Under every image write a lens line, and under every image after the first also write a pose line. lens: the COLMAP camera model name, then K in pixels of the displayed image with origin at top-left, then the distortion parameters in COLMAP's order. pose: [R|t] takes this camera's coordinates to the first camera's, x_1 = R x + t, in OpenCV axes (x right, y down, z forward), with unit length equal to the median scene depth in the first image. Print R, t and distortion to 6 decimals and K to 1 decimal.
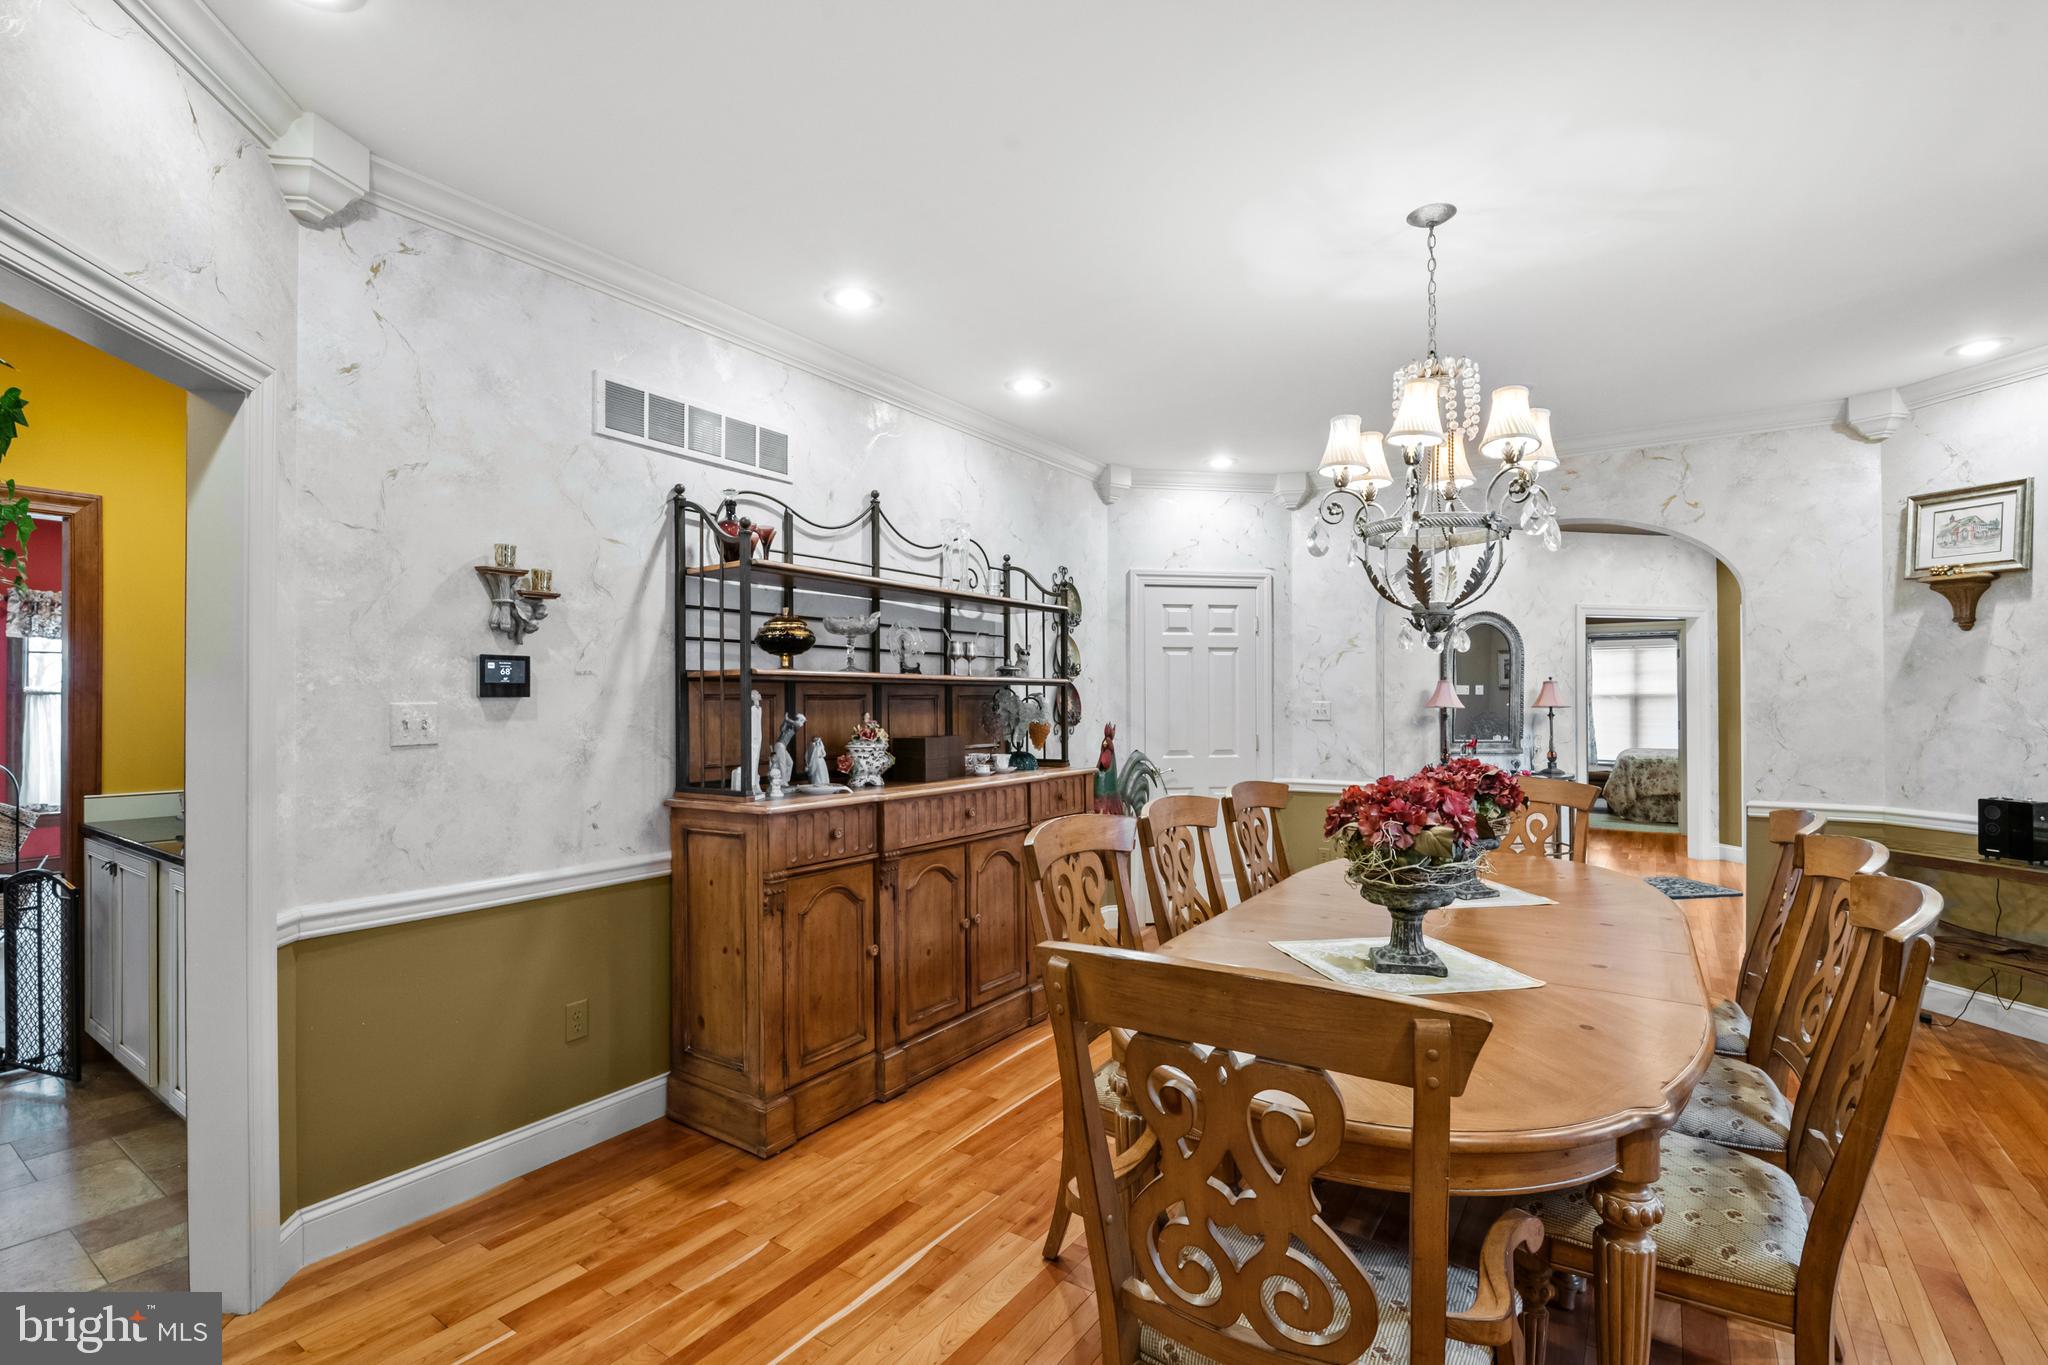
lens RADIAL K [[911.0, 0, 1026.5], [0, 911.0, 679.0], [0, 0, 1]] dist [-0.002166, -0.009459]
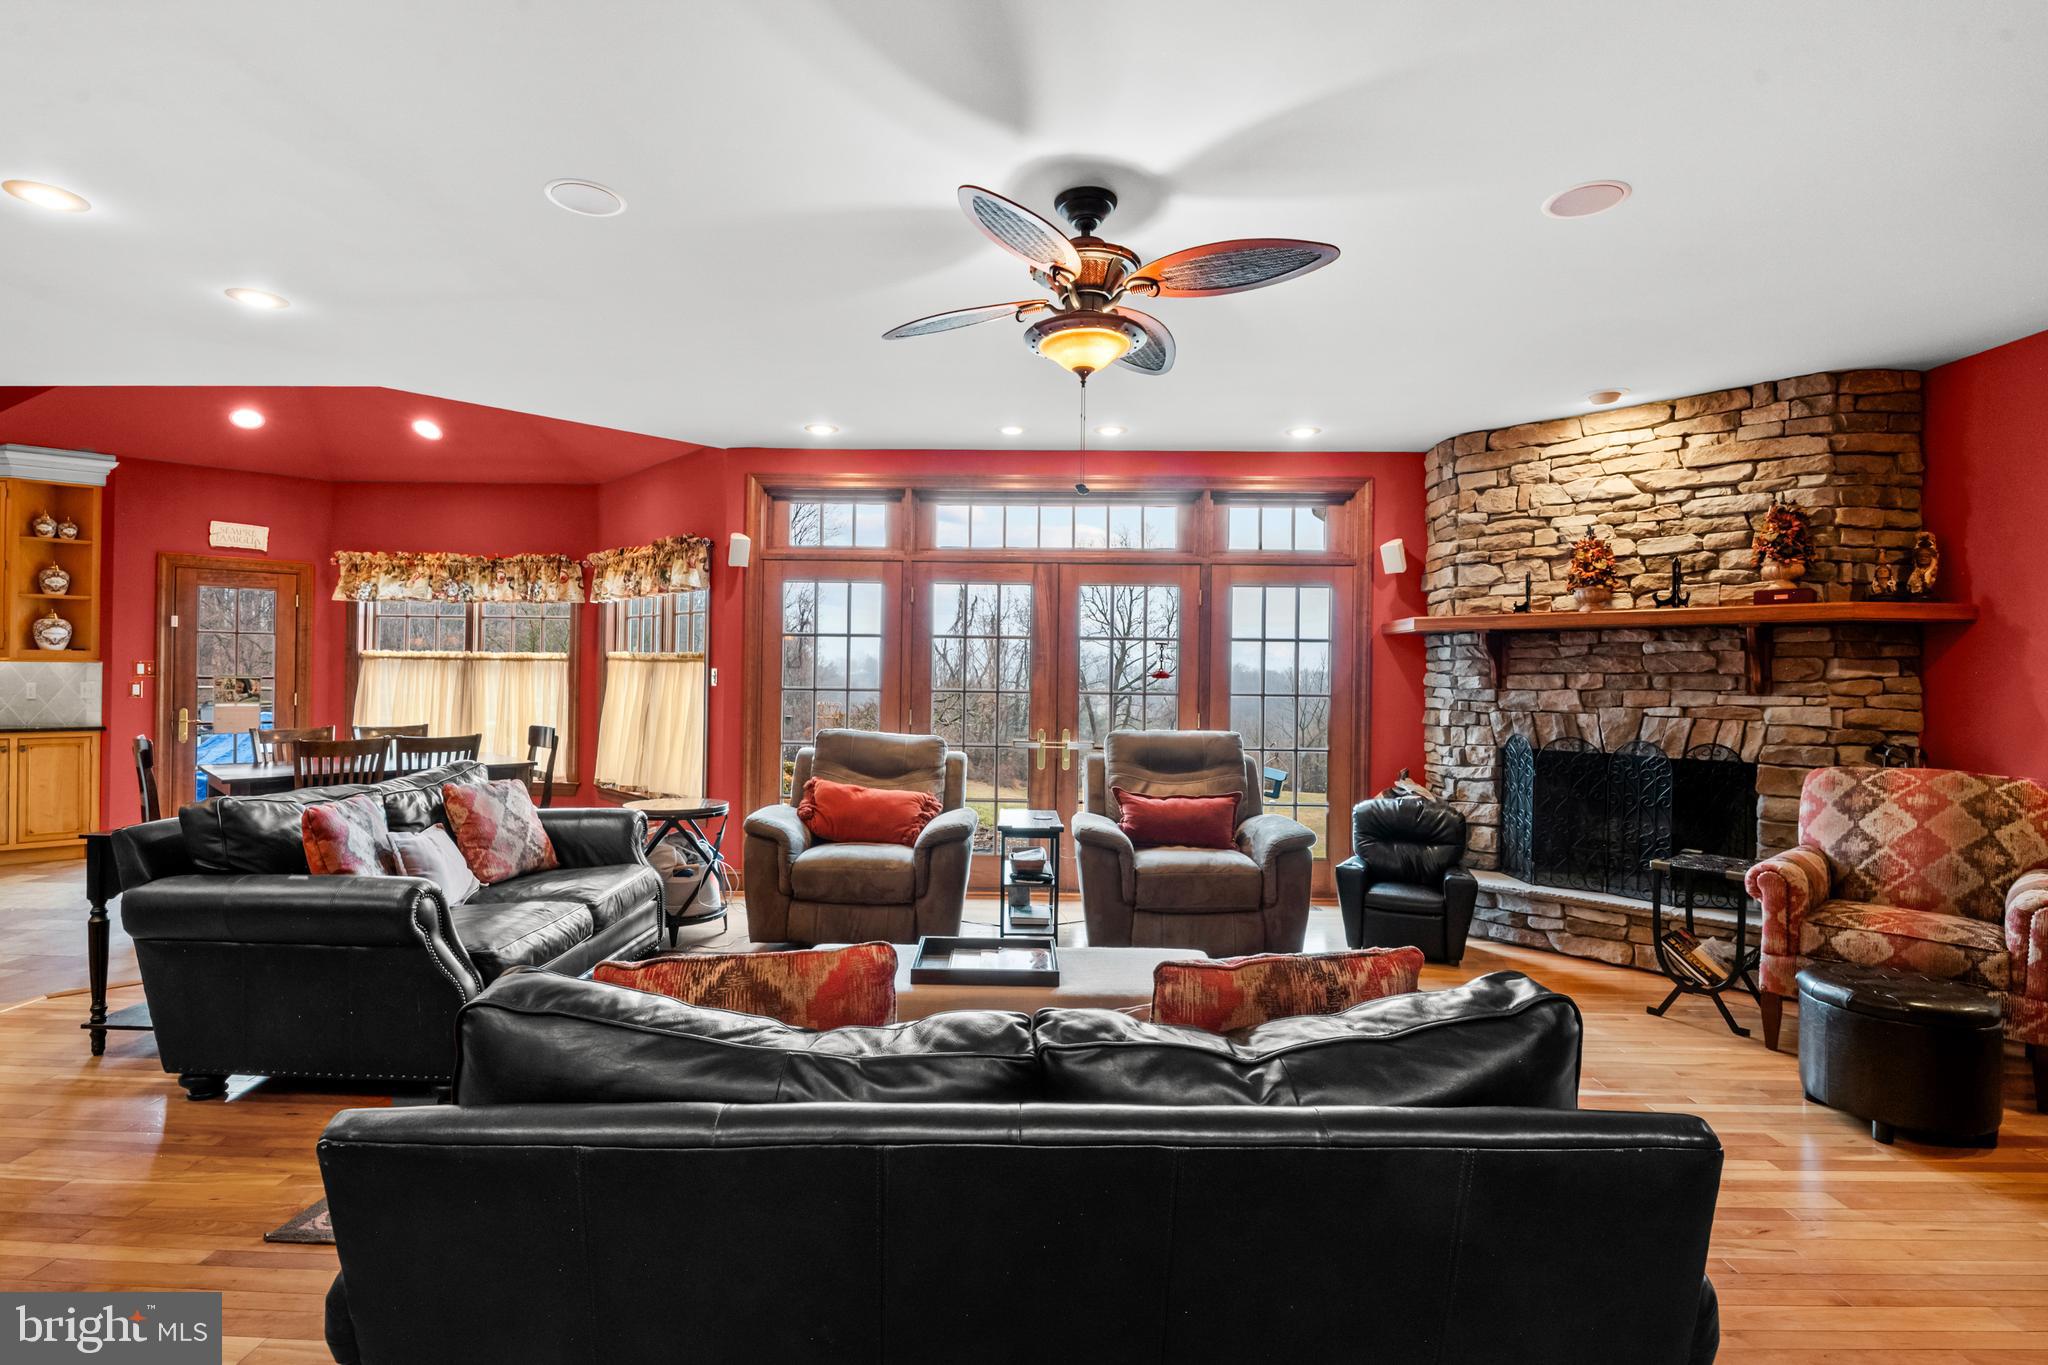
lens RADIAL K [[958.7, 0, 1013.1], [0, 958.7, 670.9], [0, 0, 1]] dist [0.000680, -0.008462]
pose [[0.533674, 0.010583, -0.845624, 0.349295], [-0.004250, 0.999943, 0.009832, 0.036433], [0.845680, -0.001653, 0.533688, 2.165085]]
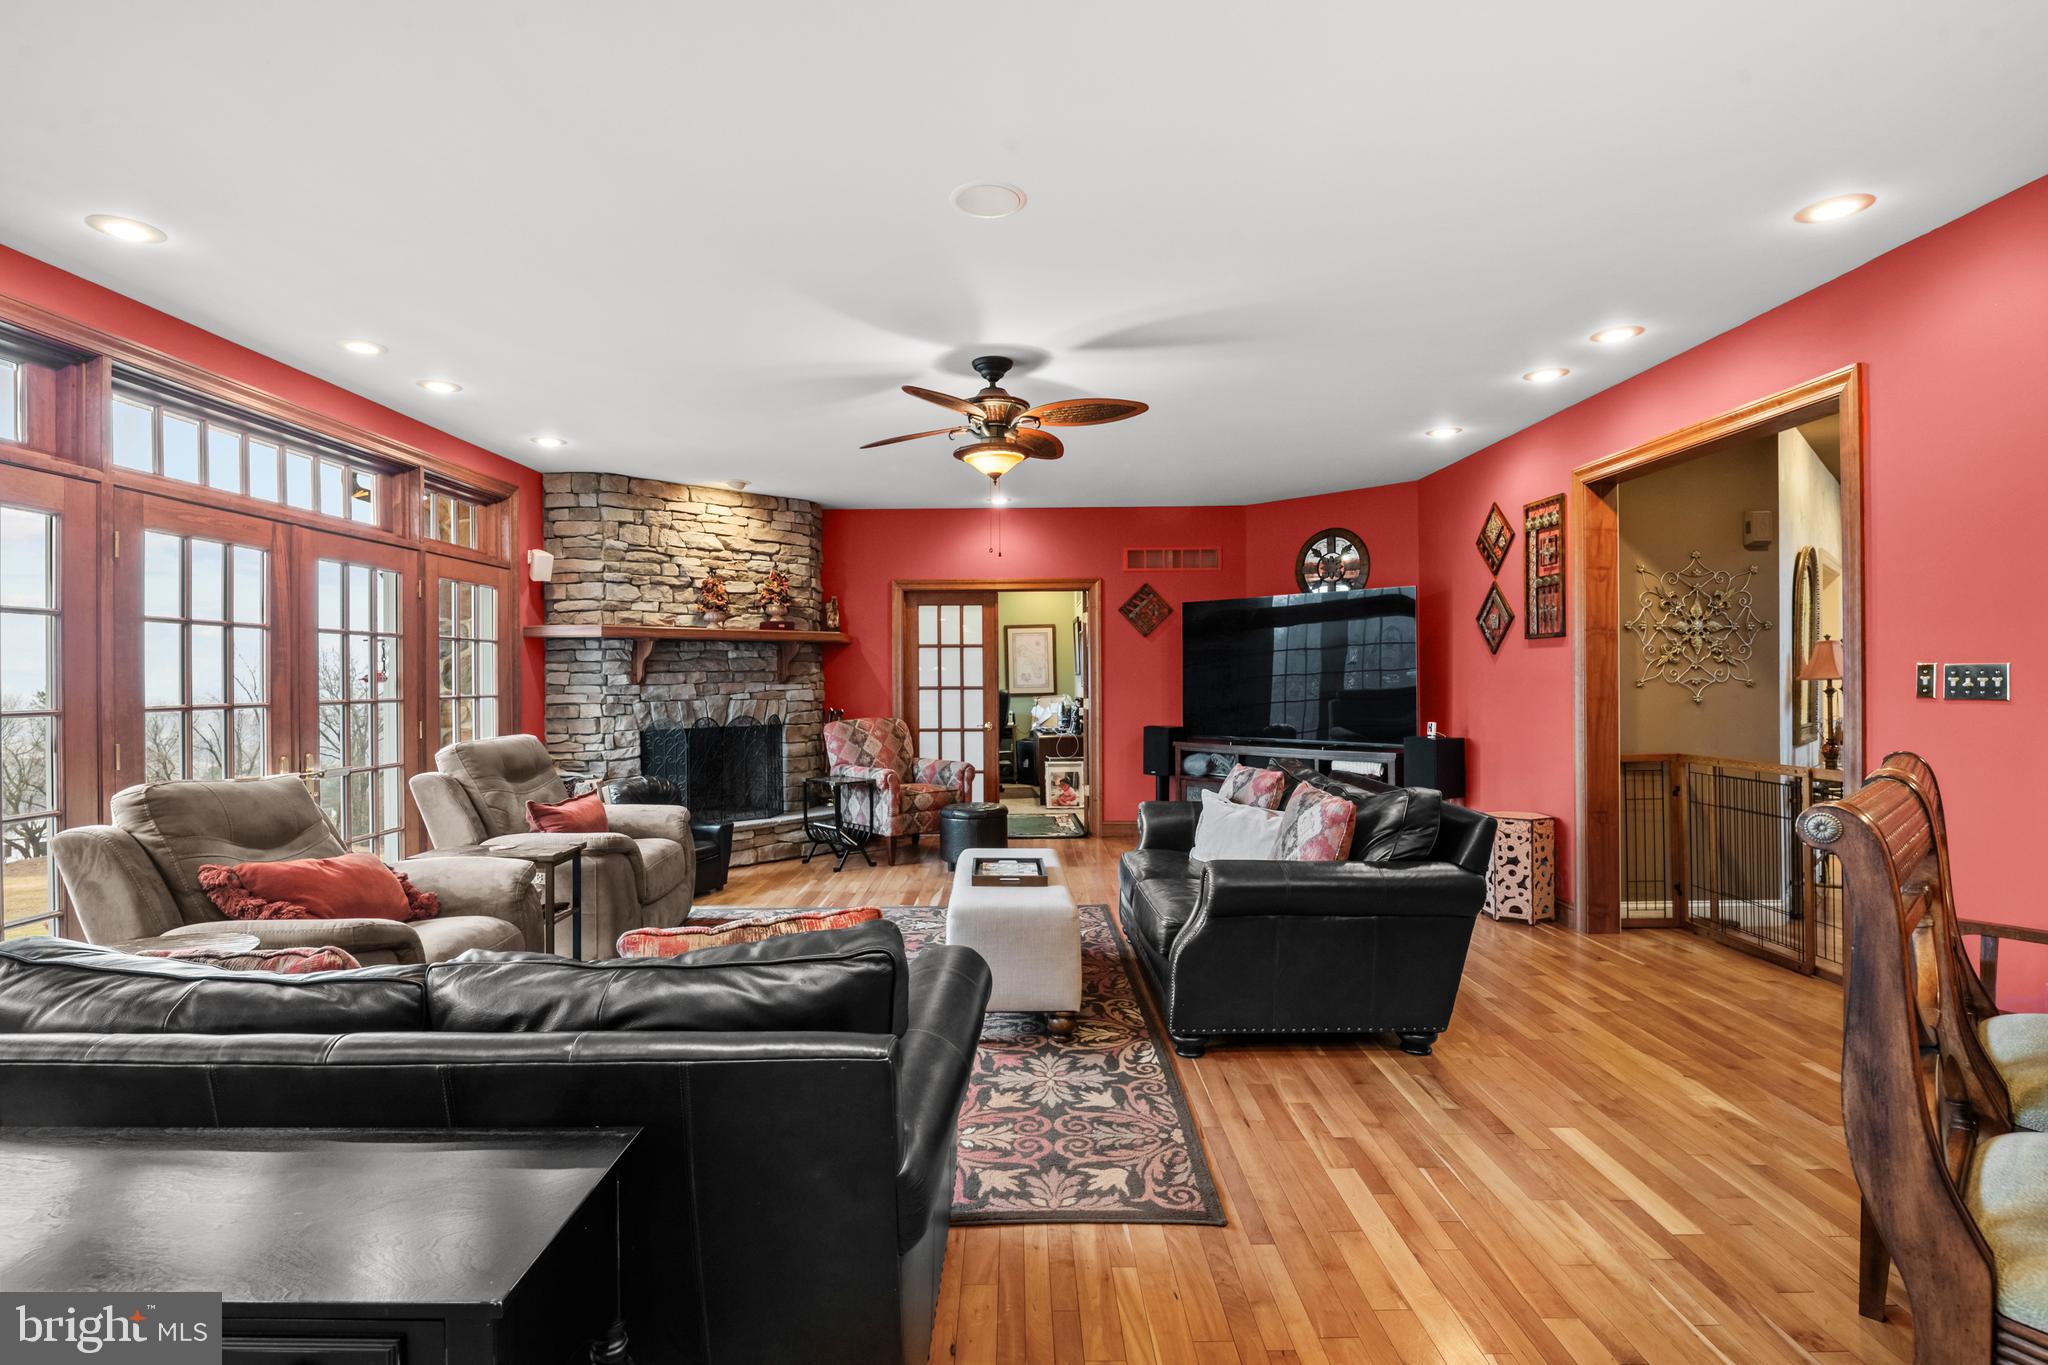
lens RADIAL K [[970.6, 0, 1013.2], [0, 970.6, 677.4], [0, 0, 1]] dist [0.003263, -0.011277]
pose [[0.834765, 0.000353, 0.550606, -0.991680], [-0.006626, 0.999934, 0.009405, 0.039004], [-0.550566, -0.011500, 0.834712, 1.582675]]
